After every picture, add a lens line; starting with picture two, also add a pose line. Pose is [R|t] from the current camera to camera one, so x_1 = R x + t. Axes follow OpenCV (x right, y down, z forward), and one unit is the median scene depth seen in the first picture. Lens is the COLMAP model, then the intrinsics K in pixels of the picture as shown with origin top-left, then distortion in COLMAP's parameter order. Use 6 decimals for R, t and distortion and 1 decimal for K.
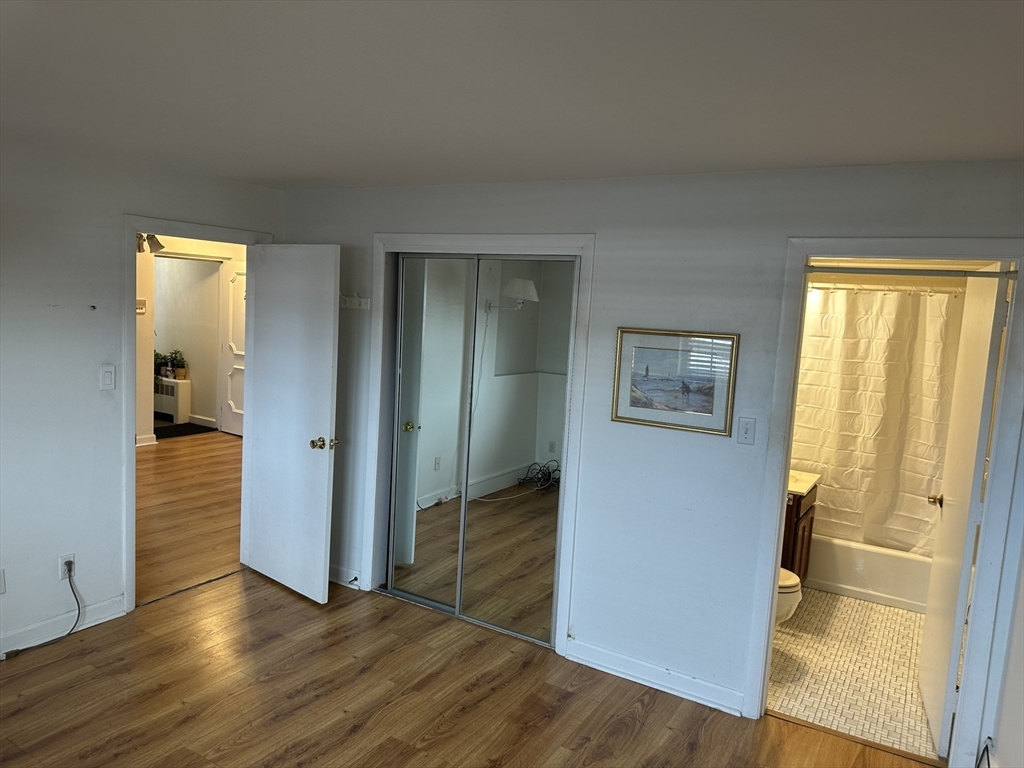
lens RADIAL K [[721.7, 0, 504.7], [0, 721.7, 381.2], [0, 0, 1]] dist [0.060713, -0.081463]
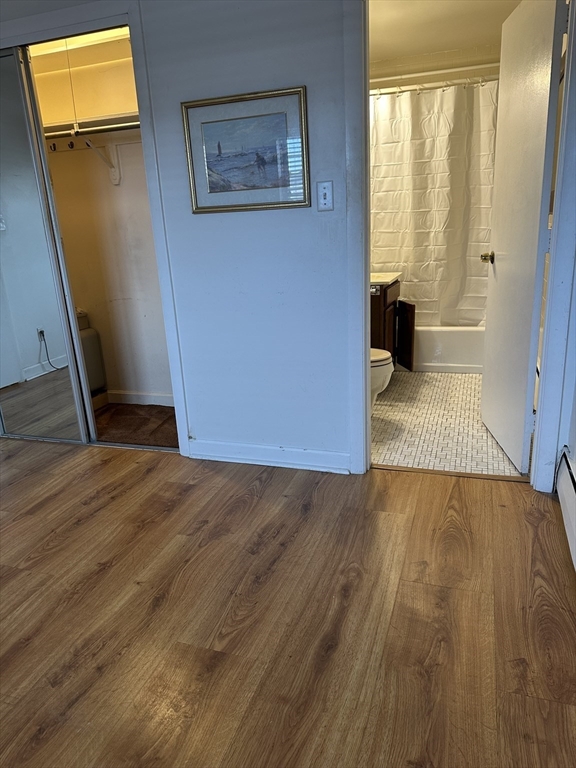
lens RADIAL K [[541.2, 0, 282.2], [0, 541.2, 383.3], [0, 0, 1]] dist [0.060713, -0.081463]
pose [[0.972191, -0.162024, 0.169096, 0.087129], [0.129059, 0.973173, 0.190470, 0.126329], [-0.195420, -0.163350, 0.967020, 0.205268]]
